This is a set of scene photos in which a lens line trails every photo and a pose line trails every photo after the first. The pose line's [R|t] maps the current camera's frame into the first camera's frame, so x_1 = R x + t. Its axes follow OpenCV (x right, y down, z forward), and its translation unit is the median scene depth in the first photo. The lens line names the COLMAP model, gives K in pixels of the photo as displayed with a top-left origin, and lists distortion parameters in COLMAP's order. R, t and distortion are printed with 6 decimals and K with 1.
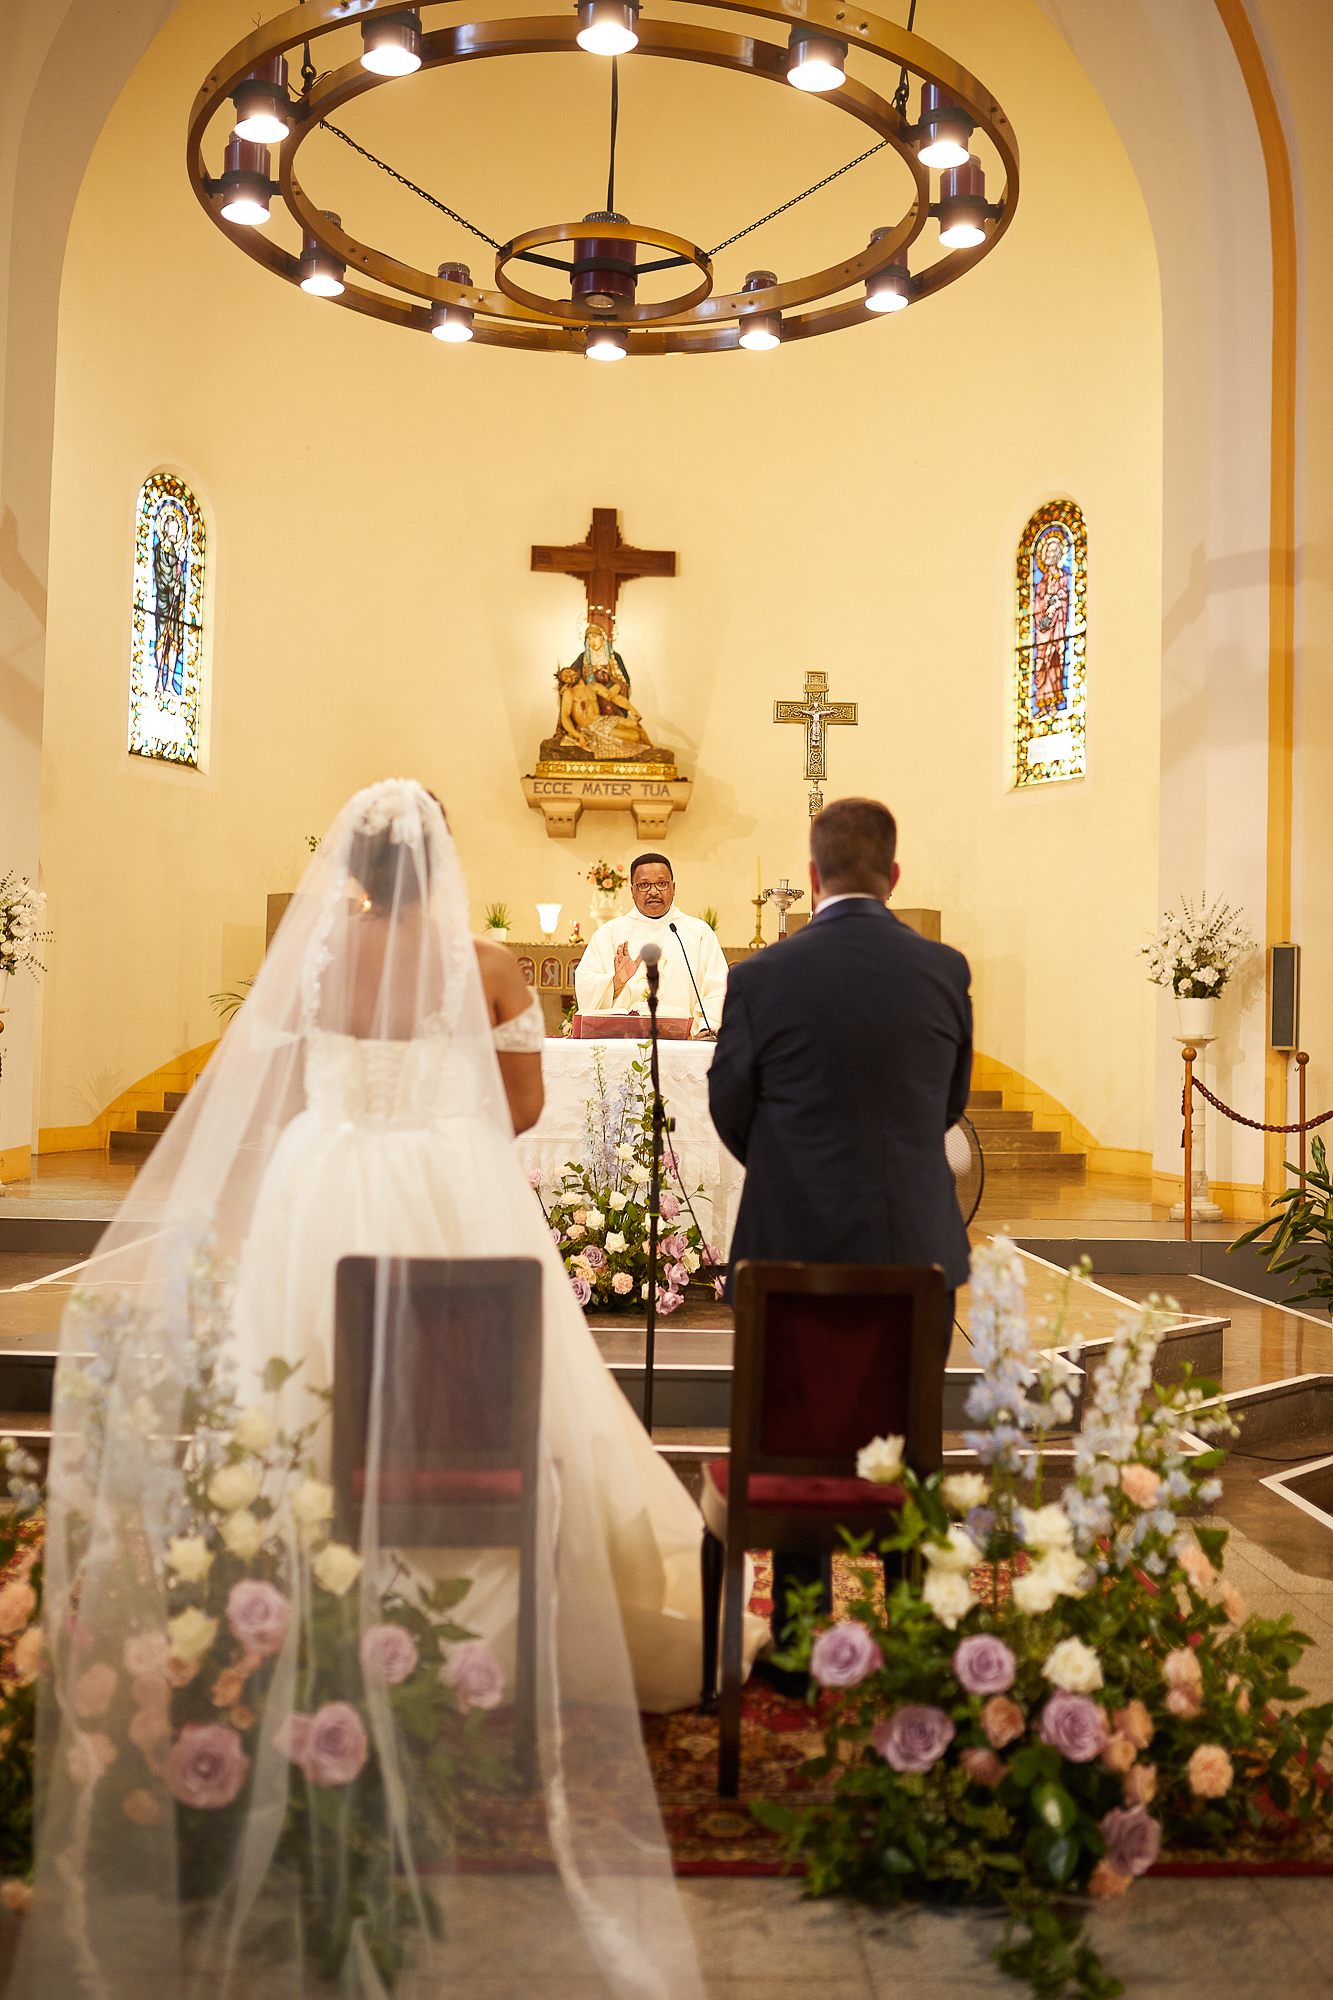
lens RADIAL K [[1959.5, 0, 660.7], [0, 1959.5, 1006.7], [0, 0, 1]] dist [-0.012661, 0.000000]
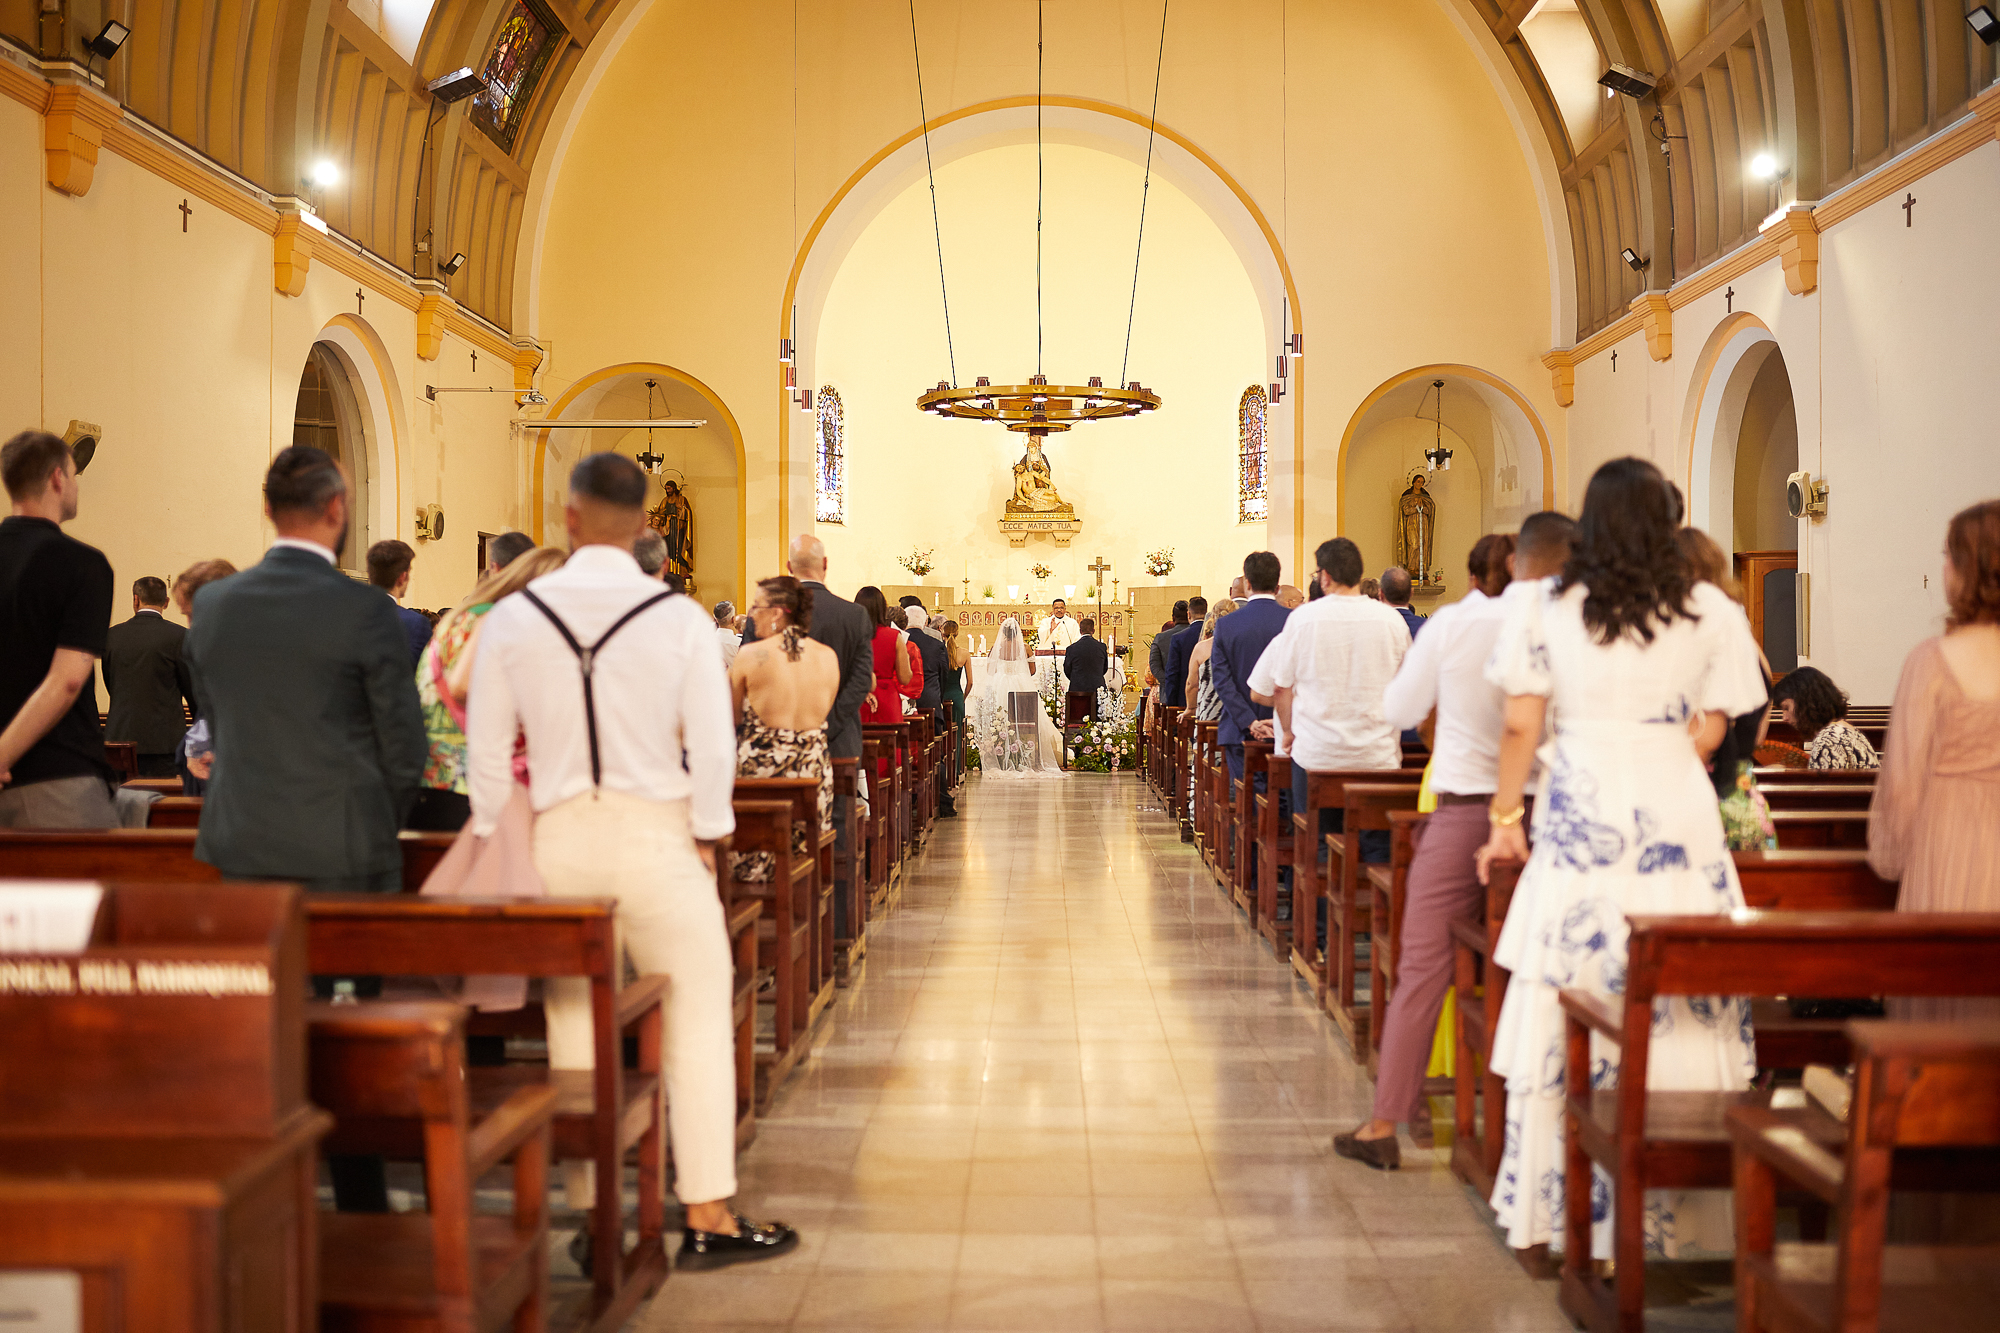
lens RADIAL K [[1959.5, 0, 994.4], [0, 1959.5, 668.3], [0, 0, 1]] dist [-0.012661, 0.000000]
pose [[0.998539, -0.020524, -0.049982, 0.048493], [0.022175, 0.999219, 0.032703, -0.066060], [0.049272, -0.033763, 0.998215, -2.112013]]
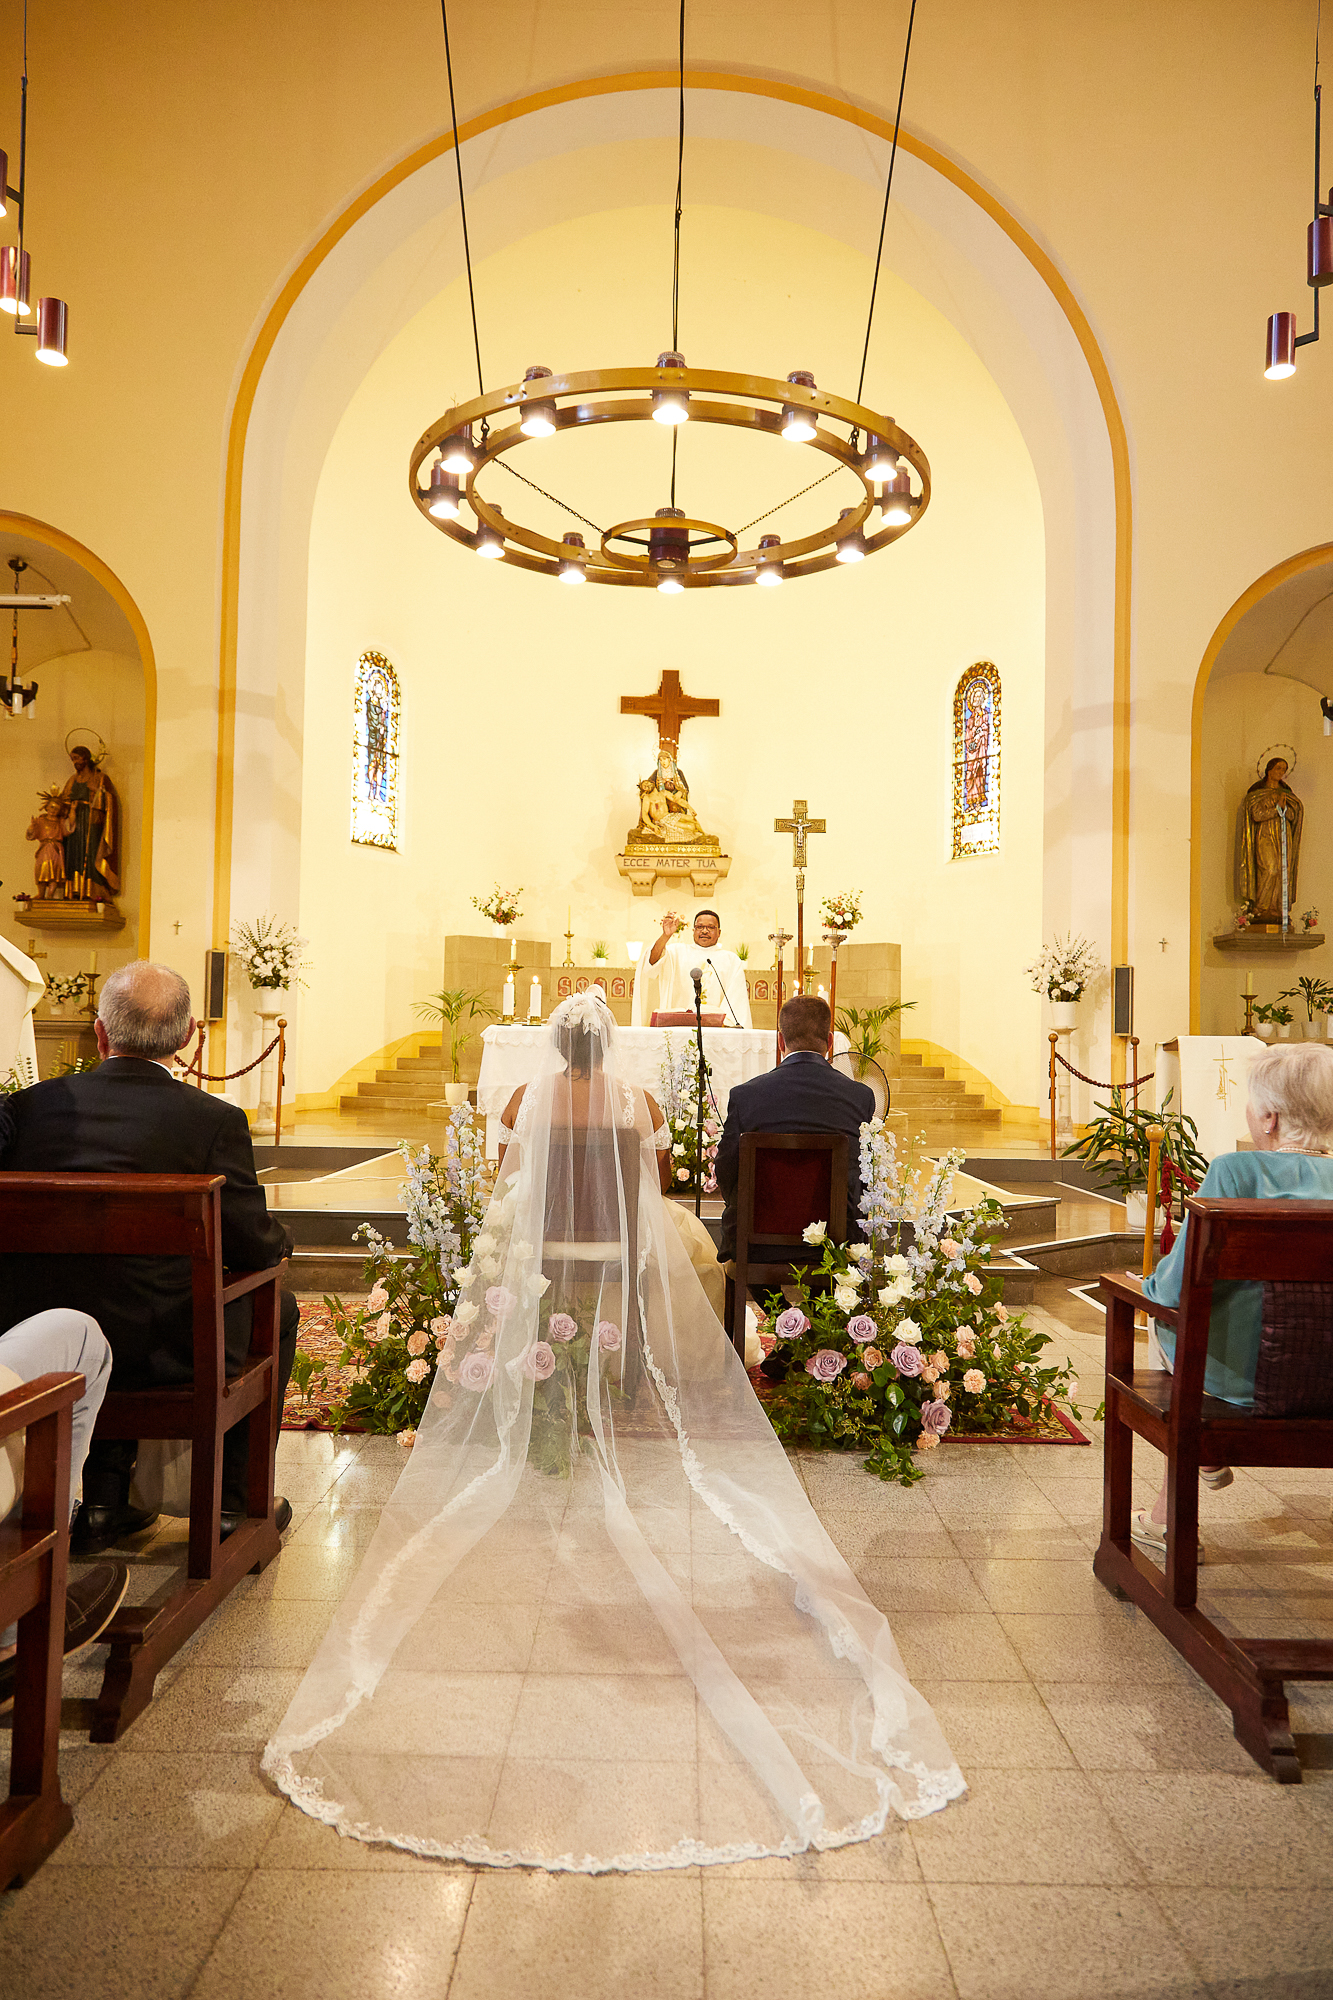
lens RADIAL K [[1428.8, 0, 667.9], [0, 1428.8, 1002.4], [0, 0, 1]] dist [0.054246, -0.000640]
pose [[0.999472, -0.004866, -0.032114, 0.005145], [0.004608, 0.999956, -0.008110, 0.004536], [0.032152, 0.007958, 0.999451, -0.146969]]
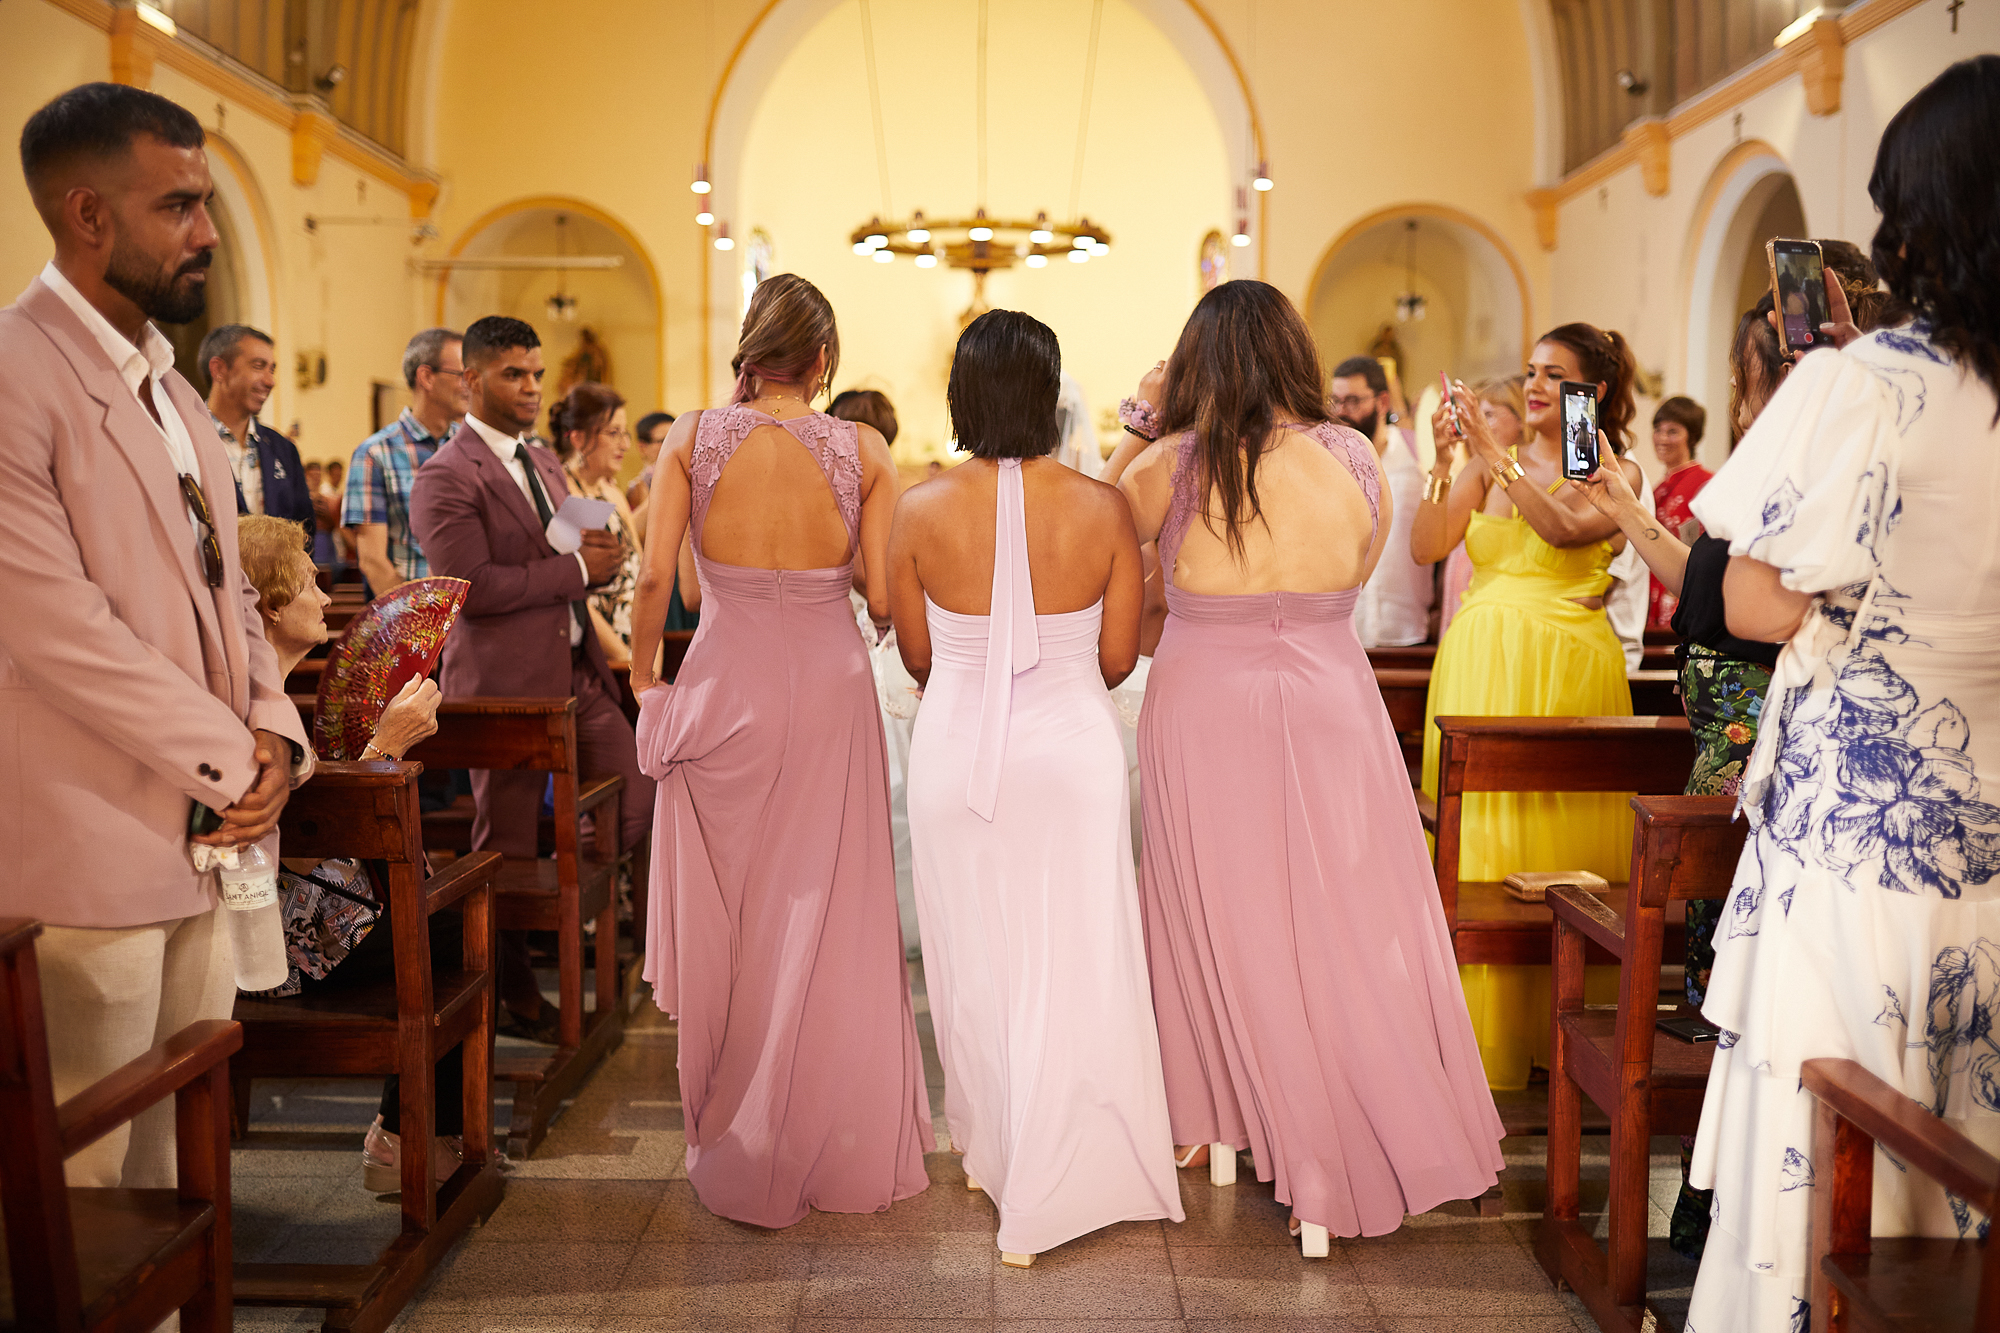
lens RADIAL K [[1959.5, 0, 998.7], [0, 1959.5, 667.8], [0, 0, 1]] dist [-0.012661, 0.000000]
pose [[0.999593, -0.015644, -0.023871, 0.056823], [0.017993, 0.994659, 0.101633, -0.053495], [0.022154, -0.102021, 0.994536, -1.901491]]
